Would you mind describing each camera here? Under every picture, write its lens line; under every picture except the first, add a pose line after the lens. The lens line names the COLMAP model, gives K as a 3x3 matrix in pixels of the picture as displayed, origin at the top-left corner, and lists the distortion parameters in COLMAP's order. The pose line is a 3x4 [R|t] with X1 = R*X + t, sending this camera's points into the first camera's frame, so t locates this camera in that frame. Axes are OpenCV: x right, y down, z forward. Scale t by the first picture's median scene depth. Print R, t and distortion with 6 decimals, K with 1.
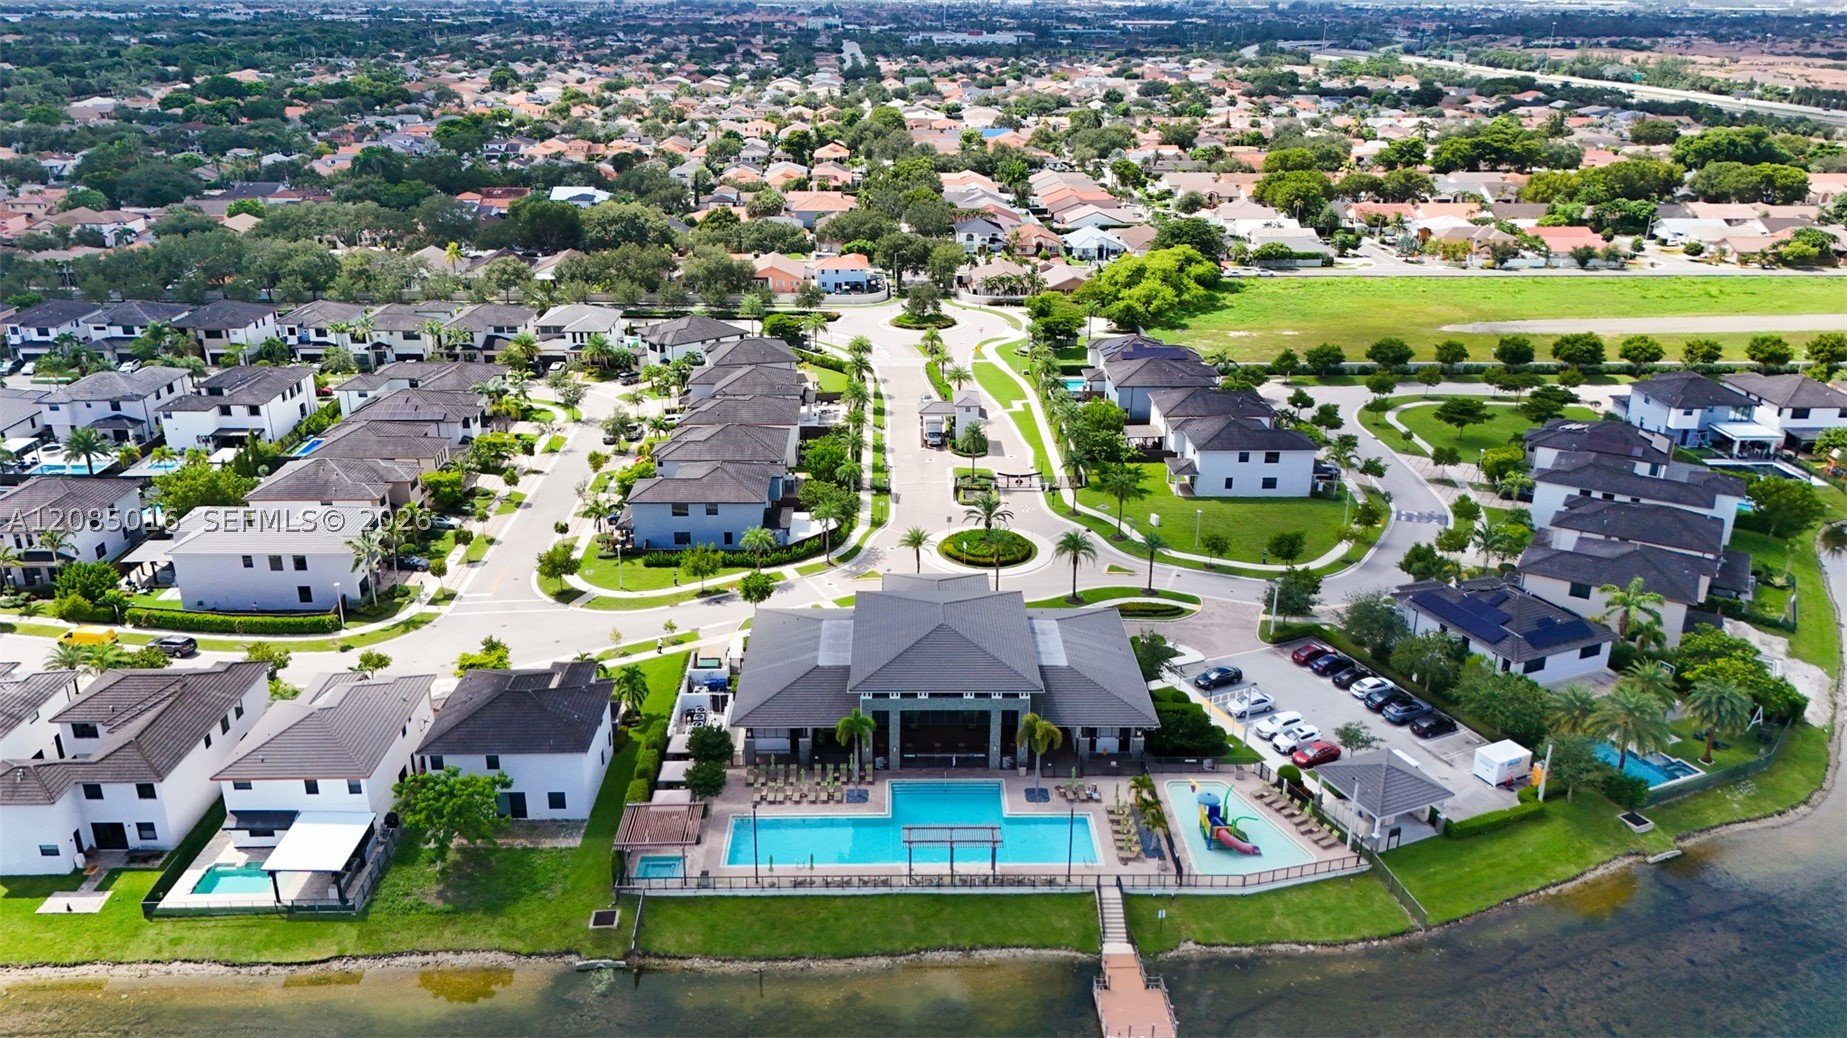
lens RADIAL K [[1392.9, 0, 923.5], [0, 1392.9, 519.0], [0, 0, 1]] dist [0.075389, -0.068964]
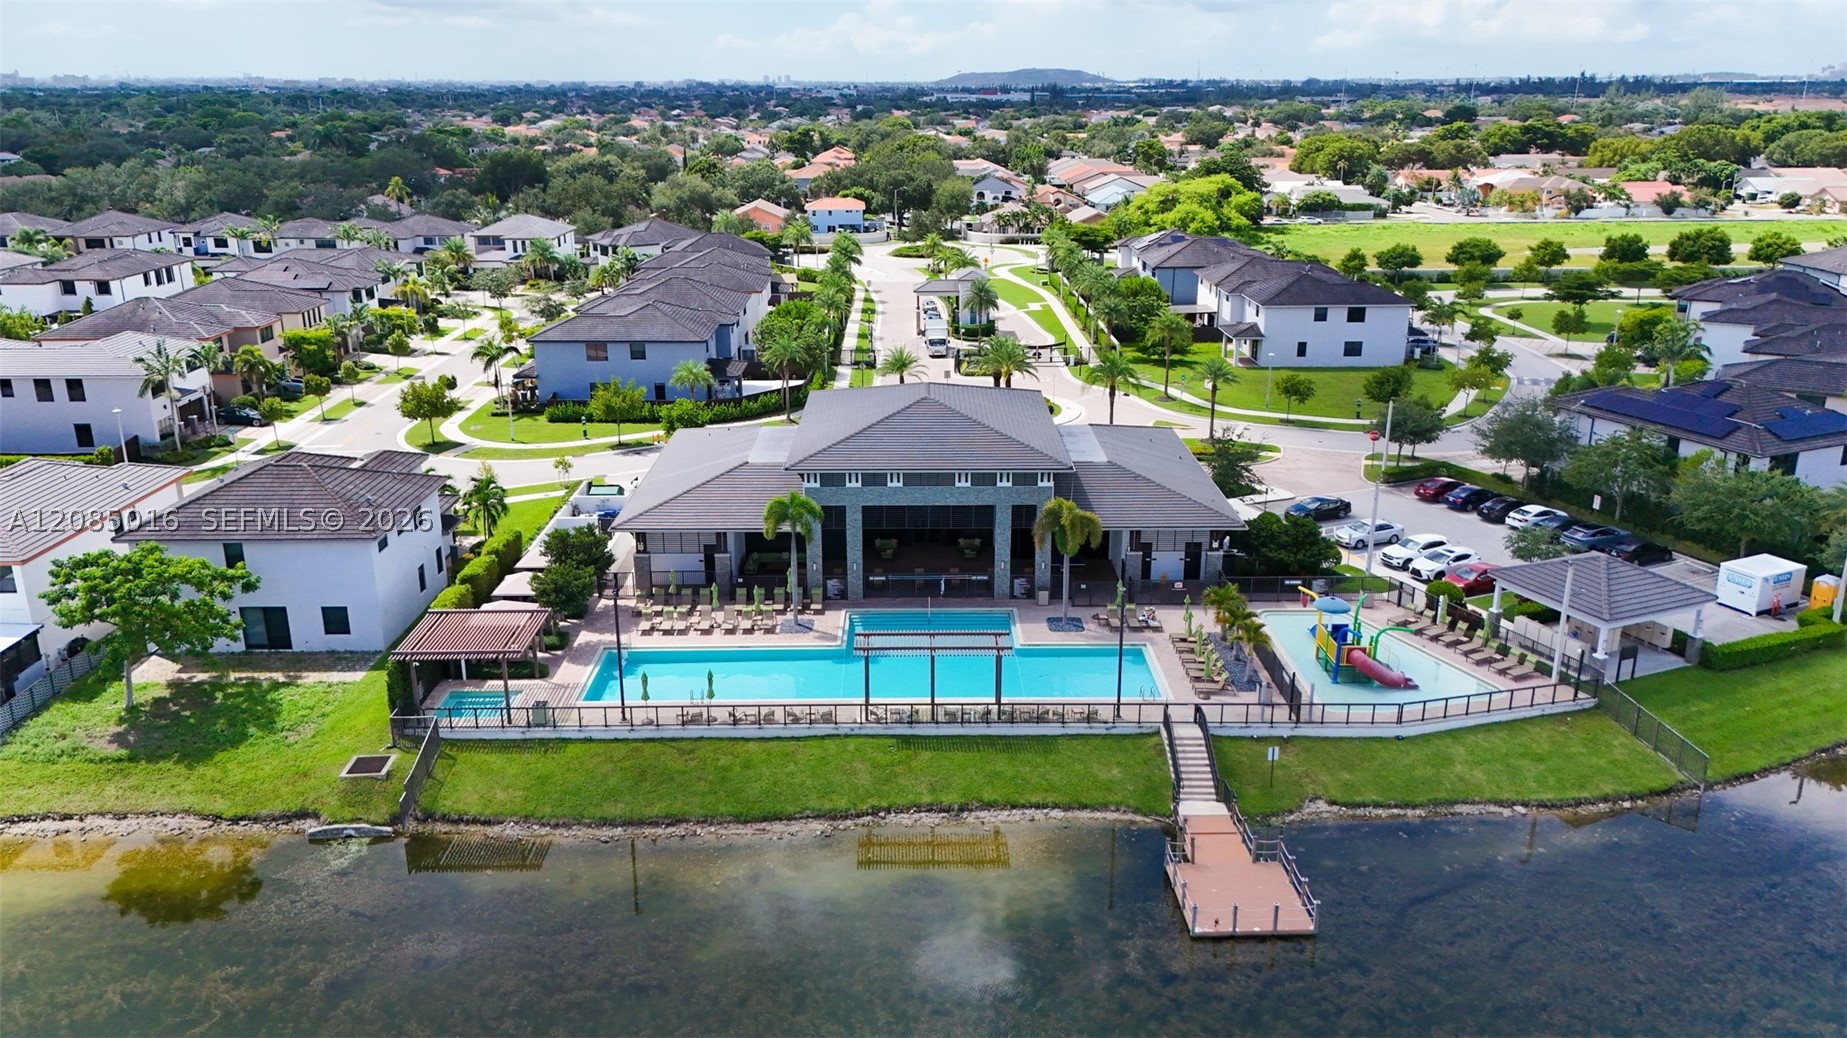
lens RADIAL K [[1392.9, 0, 923.5], [0, 1392.9, 519.0], [0, 0, 1]] dist [0.075389, -0.068964]
pose [[0.999900, -0.004773, -0.013293, 0.022182], [0.003972, 0.998213, -0.059618, 0.185099], [0.013553, 0.059559, 0.998133, 0.327801]]
